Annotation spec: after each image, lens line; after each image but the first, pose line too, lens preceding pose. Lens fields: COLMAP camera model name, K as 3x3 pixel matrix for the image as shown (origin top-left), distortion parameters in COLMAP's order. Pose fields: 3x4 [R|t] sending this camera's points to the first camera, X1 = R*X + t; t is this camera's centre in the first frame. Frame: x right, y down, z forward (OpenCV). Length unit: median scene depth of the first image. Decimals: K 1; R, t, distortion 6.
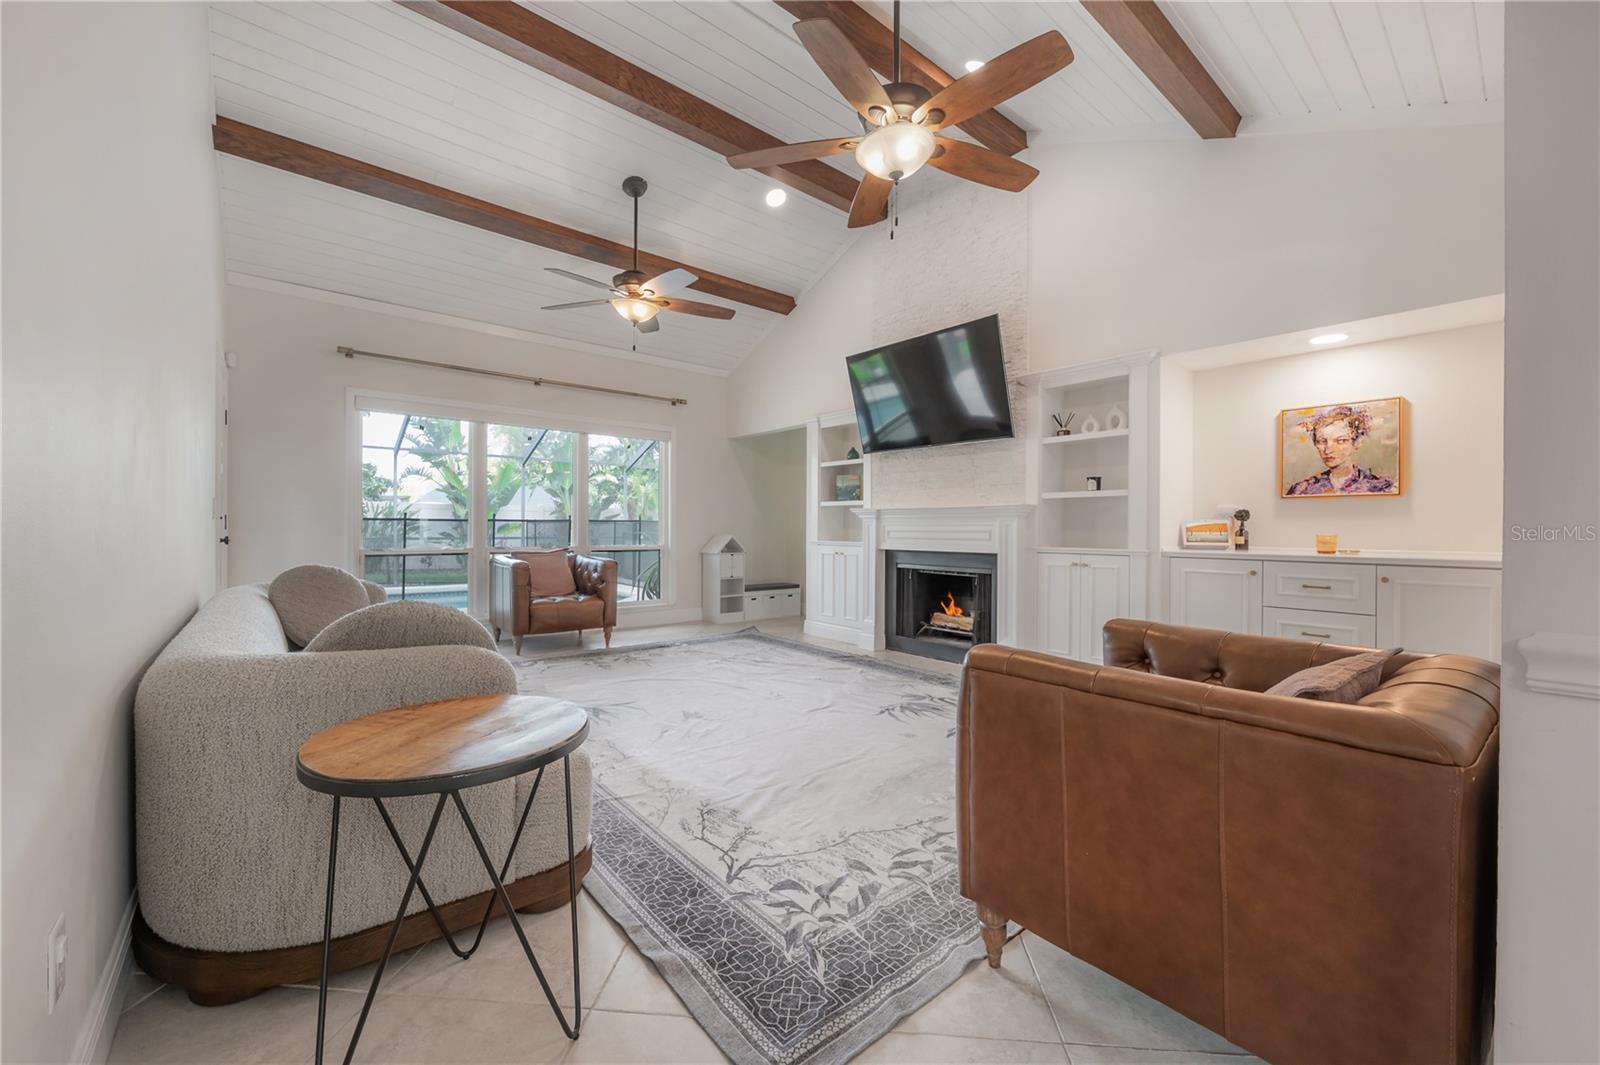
lens RADIAL K [[641.1, 0, 796.0], [0, 641.1, 528.1], [0, 0, 1]] dist [-0.001142, -0.000052]
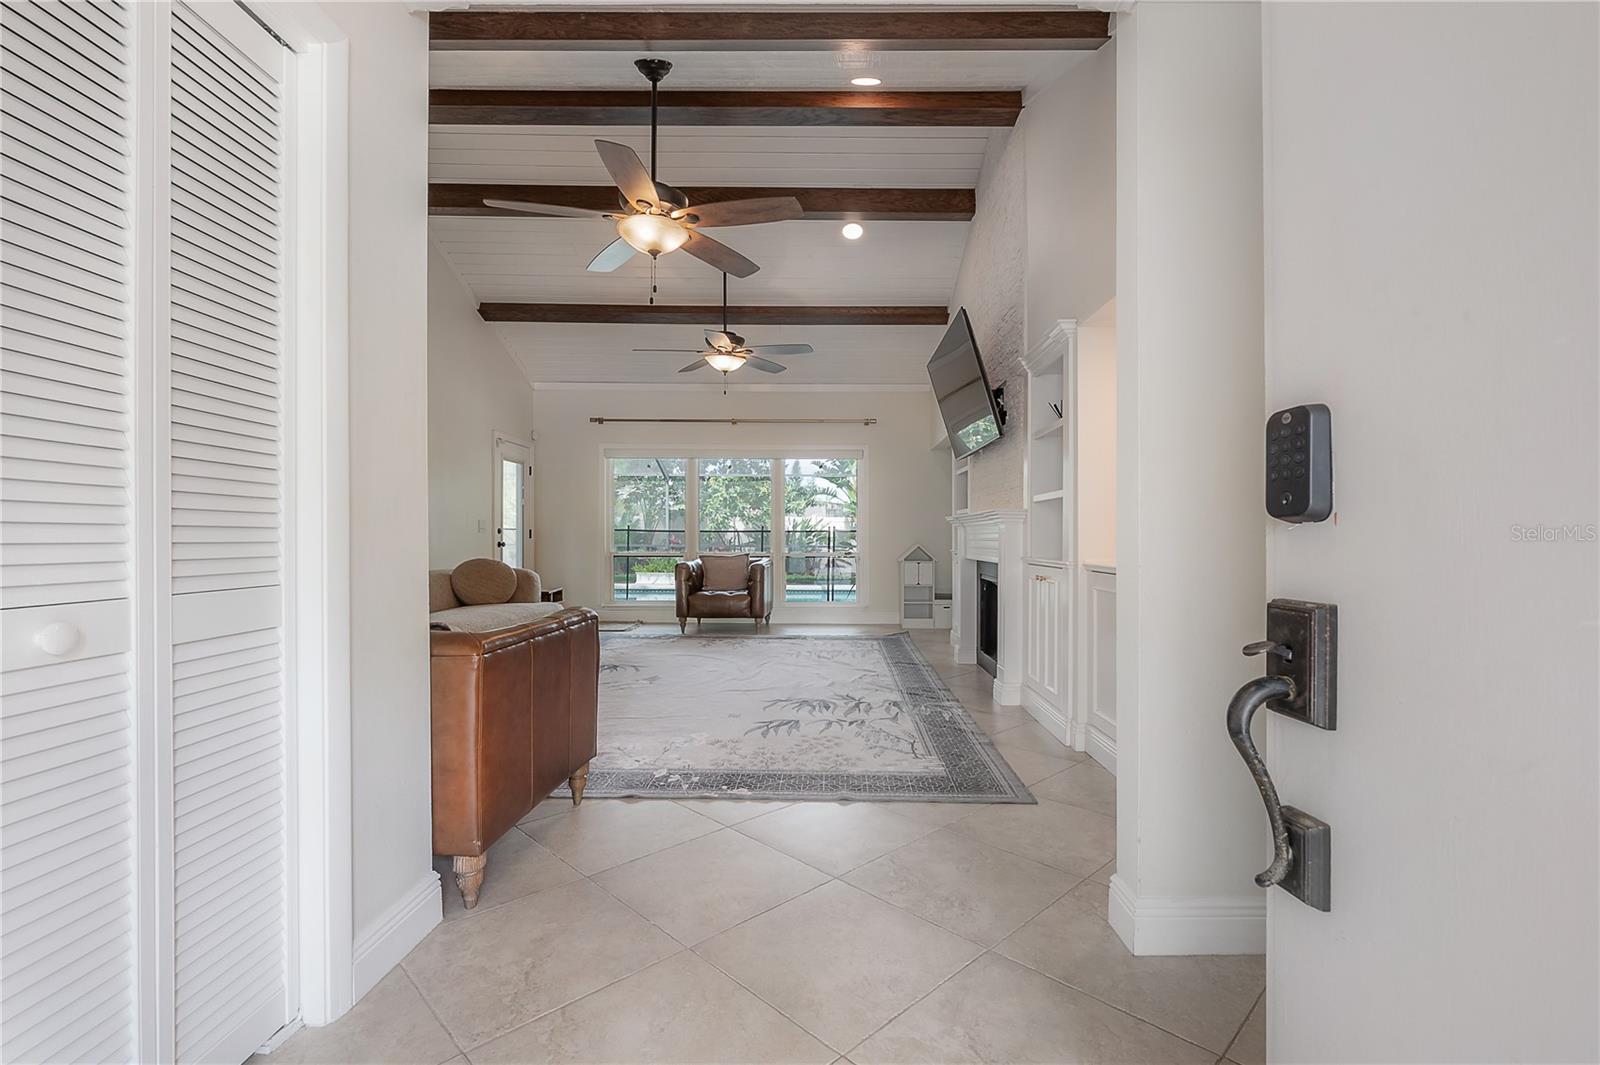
lens RADIAL K [[663.8, 0, 846.5], [0, 663.8, 535.9], [0, 0, 1]] dist [-0.000661, -0.000020]
pose [[0.787665, -0.001960, -0.616101, 0.767998], [-0.001044, 0.999989, -0.004517, 0.004453], [0.616104, 0.004201, 0.787654, 0.134360]]
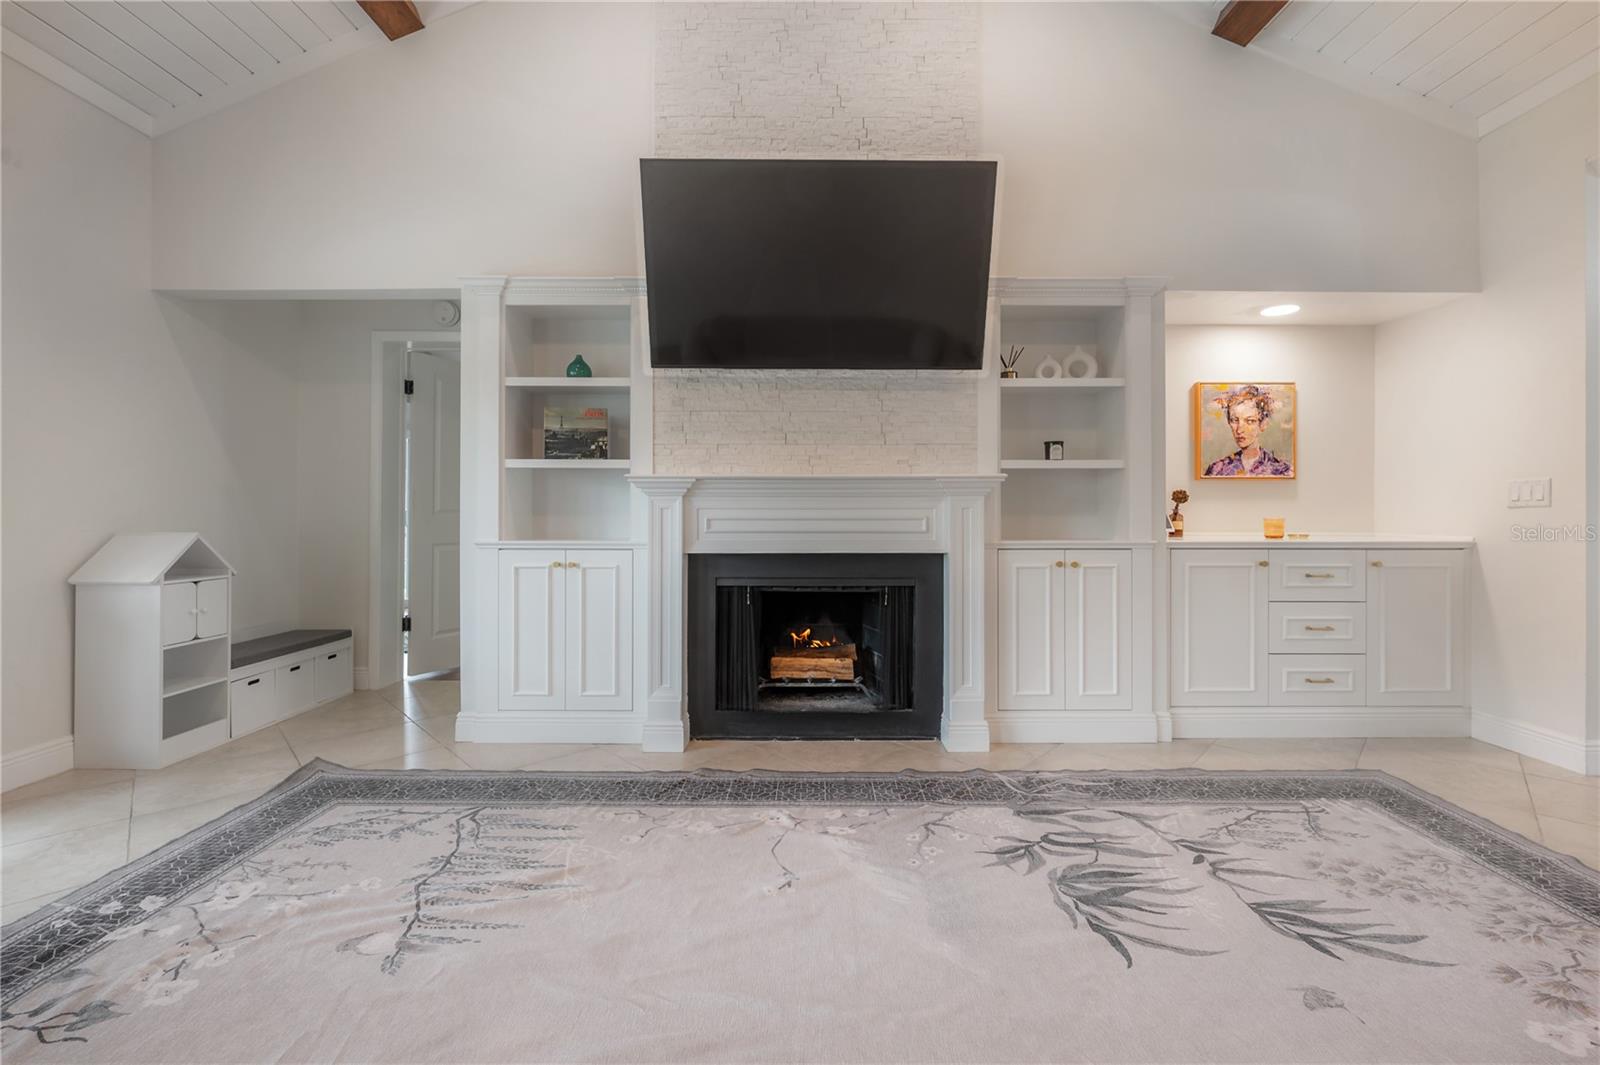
lens RADIAL K [[678.8, 0, 873.4], [0, 678.8, 510.2], [0, 0, 1]] dist [-0.002203, -0.000198]
pose [[0.631960, -0.001135, 0.775001, -0.259509], [0.002884, 0.999995, -0.000888, -0.002015], [-0.774996, 0.002797, 0.631960, 0.679569]]
